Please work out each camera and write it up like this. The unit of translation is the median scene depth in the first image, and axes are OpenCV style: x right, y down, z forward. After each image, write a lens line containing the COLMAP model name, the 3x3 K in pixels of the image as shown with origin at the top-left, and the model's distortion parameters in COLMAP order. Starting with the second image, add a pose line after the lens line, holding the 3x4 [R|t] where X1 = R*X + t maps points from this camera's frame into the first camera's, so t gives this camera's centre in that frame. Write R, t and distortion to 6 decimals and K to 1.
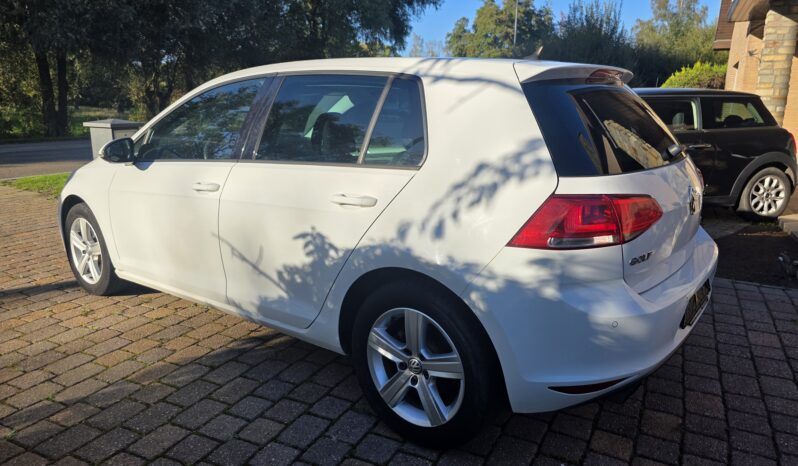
lens RADIAL K [[538.9, 0, 393.7], [0, 538.9, 235.0], [0, 0, 1]] dist [0.043896, -0.038998]
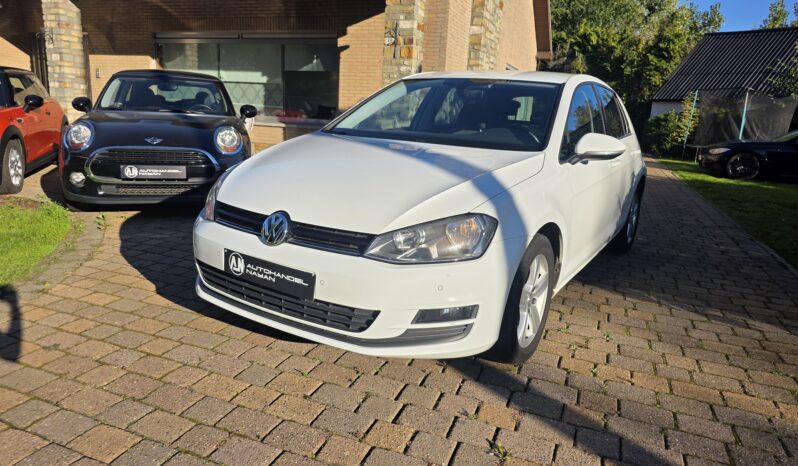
lens RADIAL K [[538.9, 0, 391.1], [0, 538.9, 238.0], [0, 0, 1]] dist [0.043896, -0.038998]
pose [[-0.096364, -0.241970, 0.965487, -1.887806], [0.180087, 0.949754, 0.256001, -0.408848], [-0.978919, 0.198541, -0.047946, 1.868989]]
